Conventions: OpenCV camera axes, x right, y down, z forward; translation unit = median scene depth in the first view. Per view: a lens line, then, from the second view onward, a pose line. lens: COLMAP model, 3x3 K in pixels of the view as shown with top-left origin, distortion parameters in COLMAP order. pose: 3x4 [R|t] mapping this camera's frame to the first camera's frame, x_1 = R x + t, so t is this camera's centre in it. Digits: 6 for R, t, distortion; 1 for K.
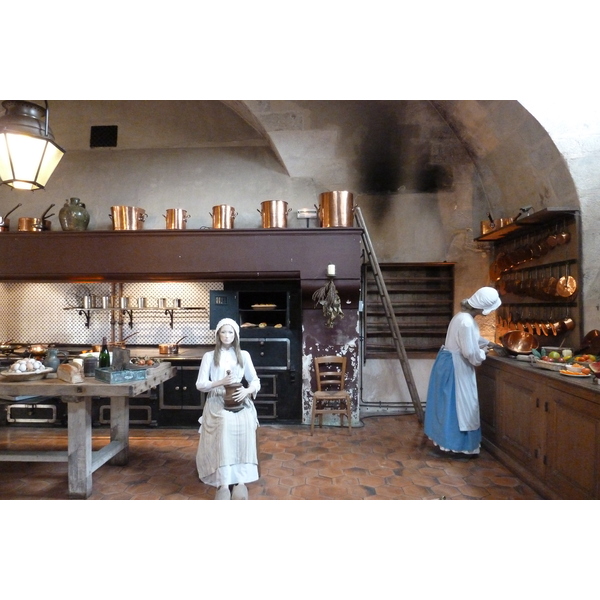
lens RADIAL K [[428.7, 0, 300.0], [0, 428.7, 300.0], [0, 0, 1]] dist [-0.033002, 0.002274]
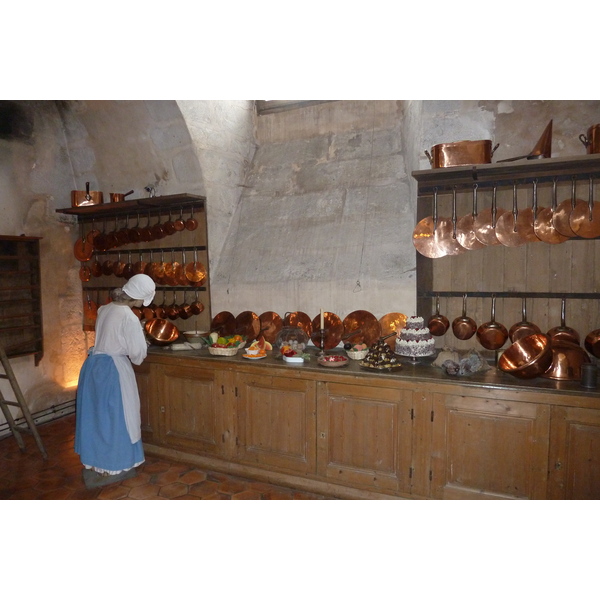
lens RADIAL K [[428.7, 0, 300.0], [0, 428.7, 300.0], [0, 0, 1]] dist [-0.033002, 0.002274]
pose [[0.399042, -0.074740, 0.913882, -0.239118], [0.003314, 0.996784, 0.080073, -0.046363], [-0.916927, -0.028924, 0.398006, 0.341930]]
